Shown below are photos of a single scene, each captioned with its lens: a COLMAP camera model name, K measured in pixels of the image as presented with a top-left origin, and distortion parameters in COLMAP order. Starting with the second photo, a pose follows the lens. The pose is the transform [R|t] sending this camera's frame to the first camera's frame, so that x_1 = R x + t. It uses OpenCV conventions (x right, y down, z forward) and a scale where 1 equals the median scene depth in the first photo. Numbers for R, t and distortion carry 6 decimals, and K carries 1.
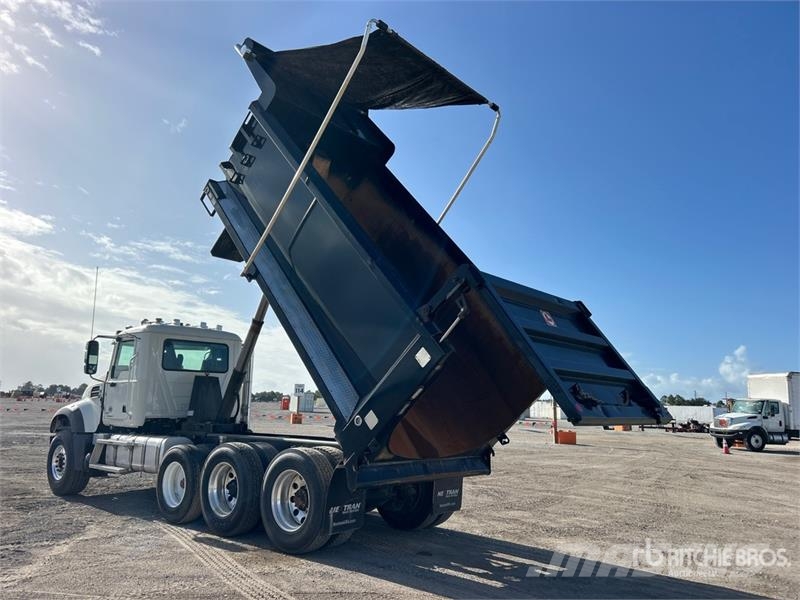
lens RADIAL K [[606.8, 0, 392.1], [0, 606.8, 301.0], [0, 0, 1]] dist [0.002230, -0.002810]
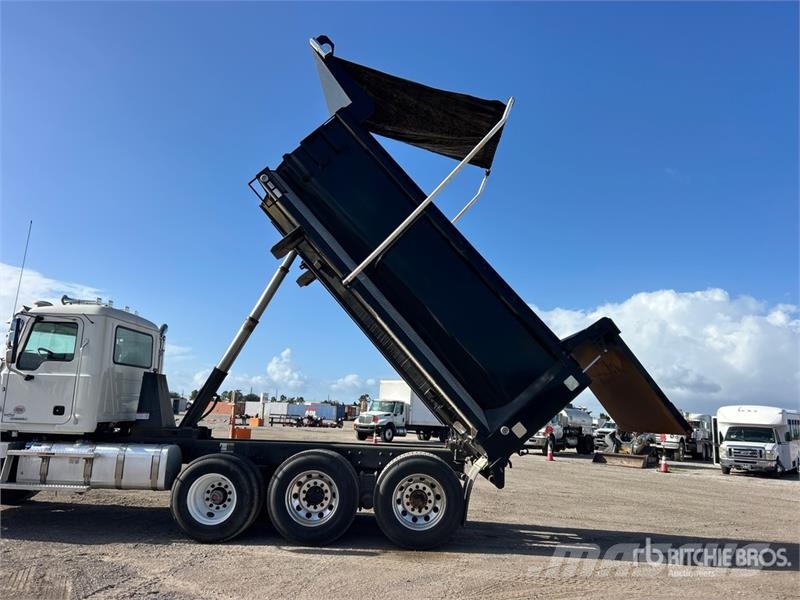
lens RADIAL K [[606.8, 0, 392.1], [0, 606.8, 301.0], [0, 0, 1]] dist [0.002230, -0.002810]
pose [[0.763762, 0.125687, 0.633143, -0.595304], [-0.133709, 0.990391, -0.035312, 0.008128], [-0.631498, -0.057687, 0.773229, 0.125766]]
